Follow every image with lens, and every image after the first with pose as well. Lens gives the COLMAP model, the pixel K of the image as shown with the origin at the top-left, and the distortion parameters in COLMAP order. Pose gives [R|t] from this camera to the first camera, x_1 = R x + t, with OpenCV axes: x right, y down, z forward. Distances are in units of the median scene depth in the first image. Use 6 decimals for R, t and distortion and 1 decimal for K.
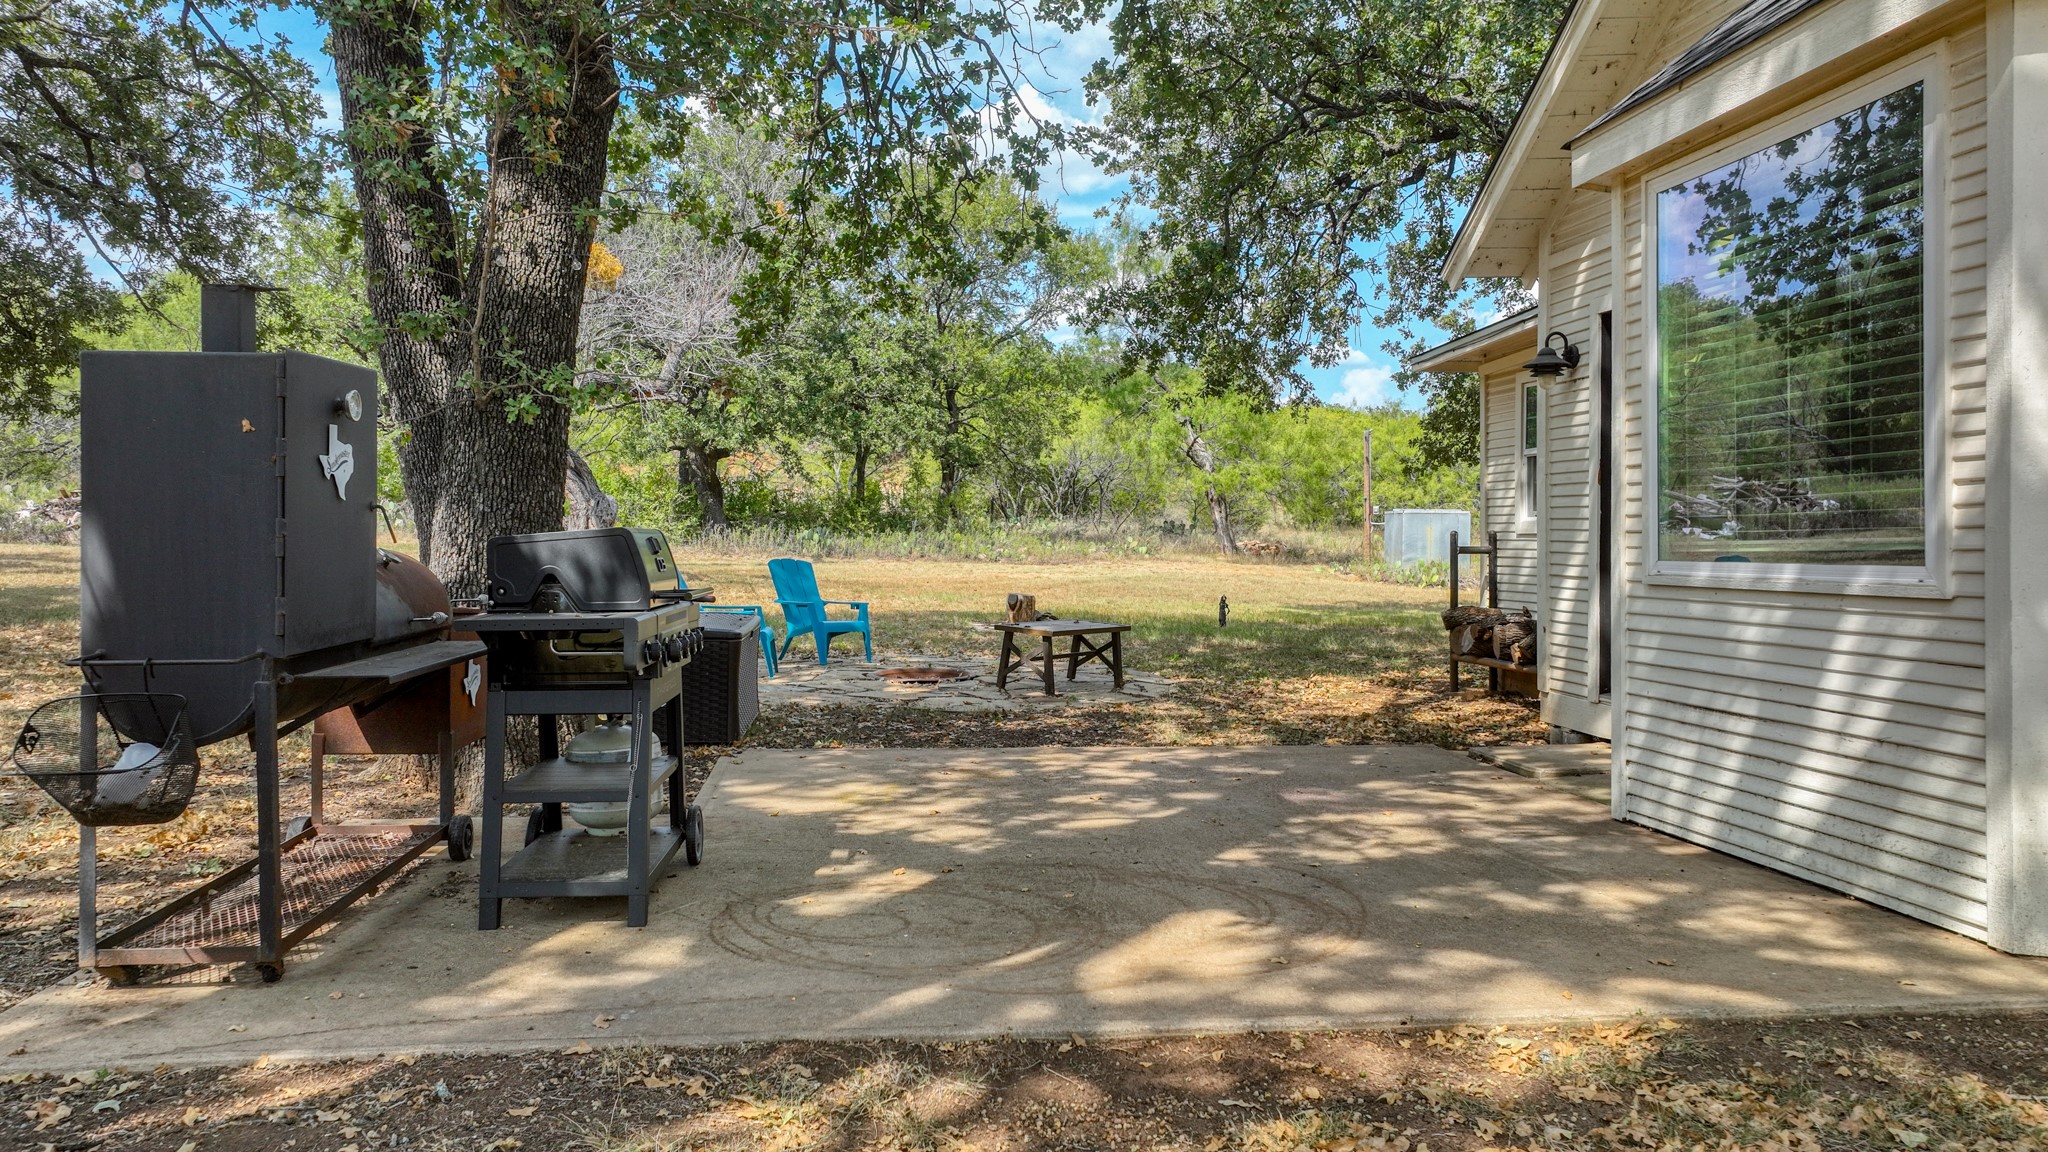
lens RADIAL K [[1468.2, 0, 959.3], [0, 1468.2, 545.4], [0, 0, 1]] dist [0.001739, 0.008394]
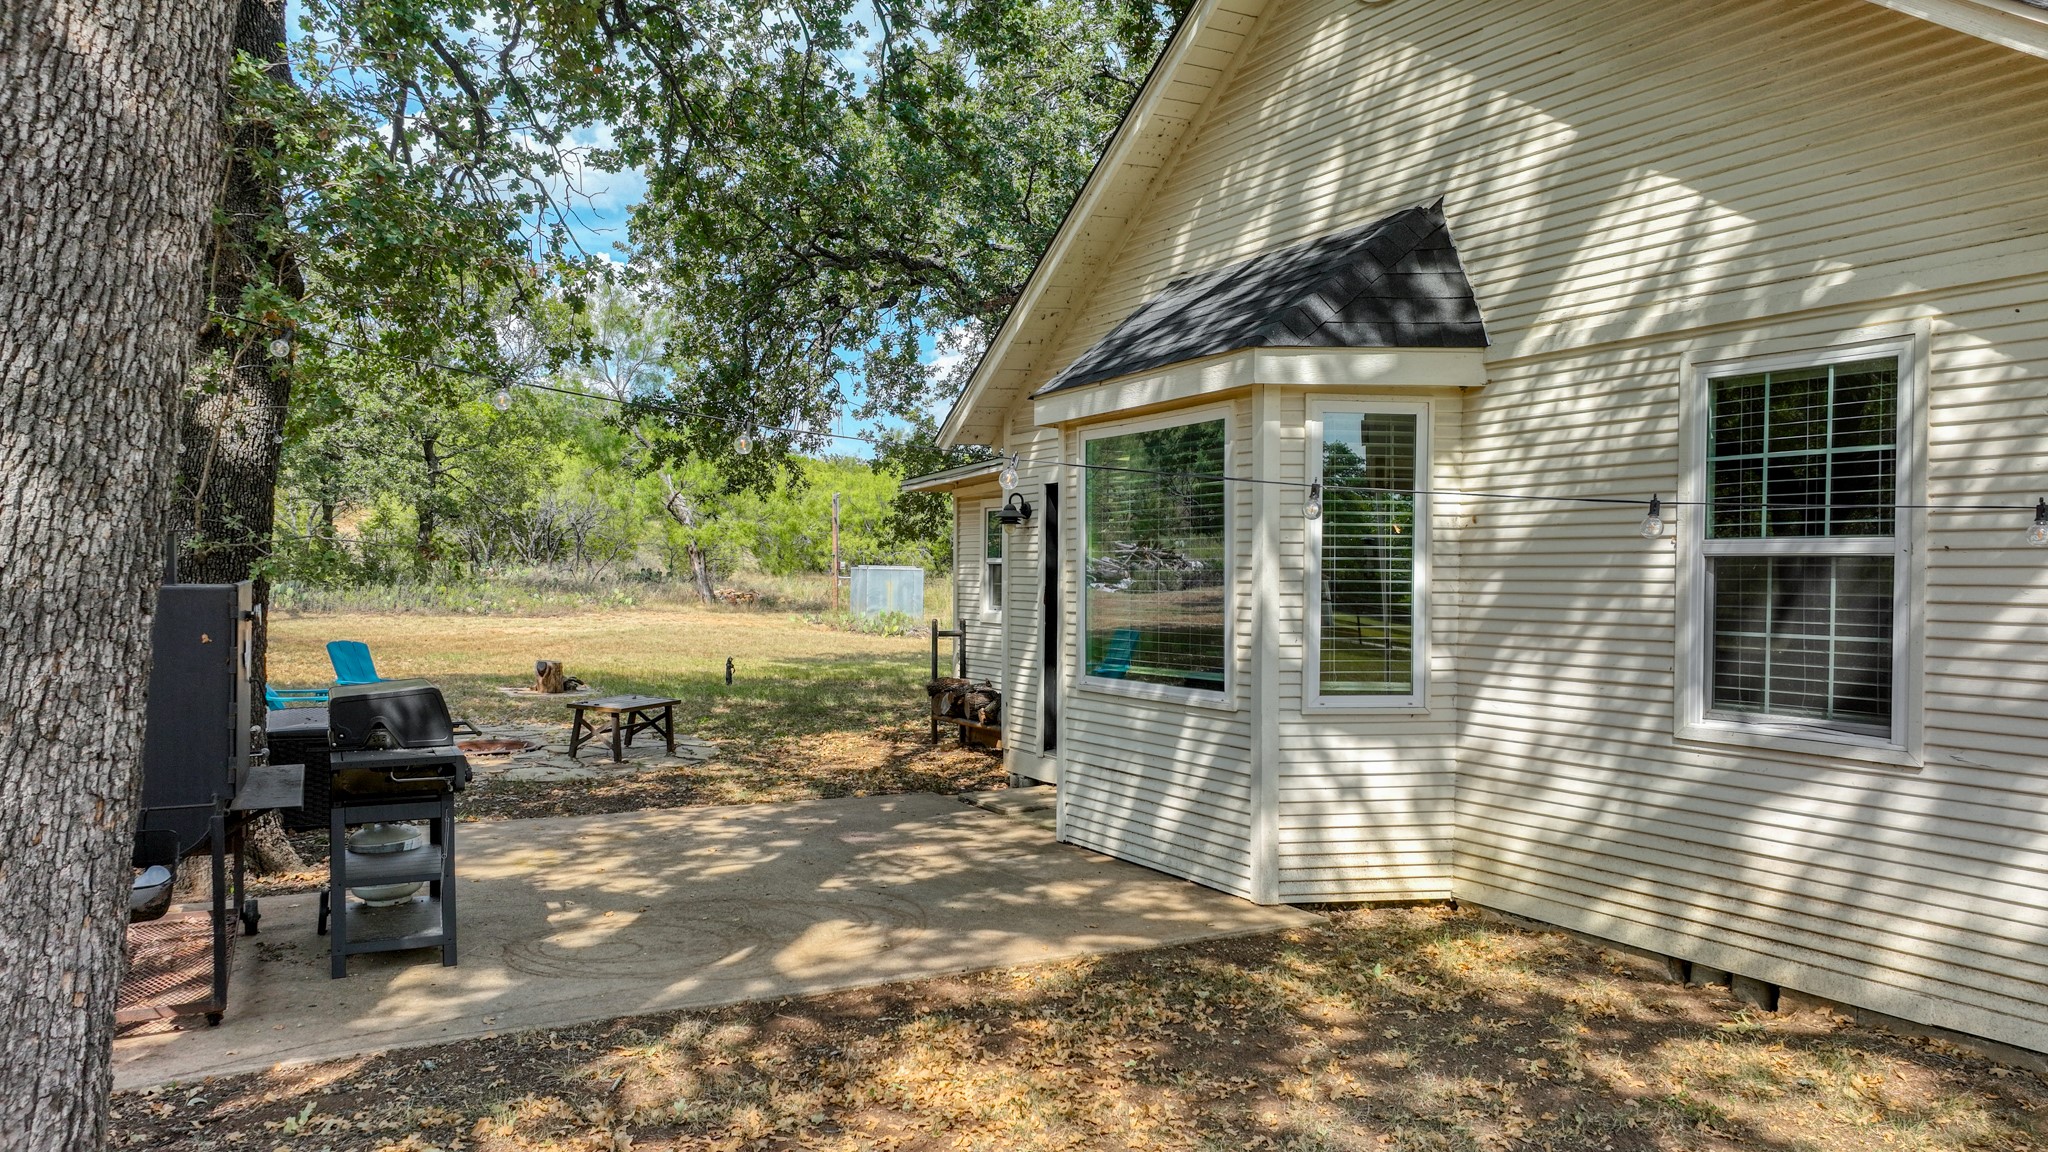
lens RADIAL K [[1468.2, 0, 974.0], [0, 1468.2, 601.7], [0, 0, 1]] dist [0.001739, 0.008394]
pose [[0.928448, -0.005663, 0.371419, -0.186499], [-0.001334, 0.999826, 0.018580, -0.084074], [-0.371460, -0.017746, 0.928279, -0.350943]]
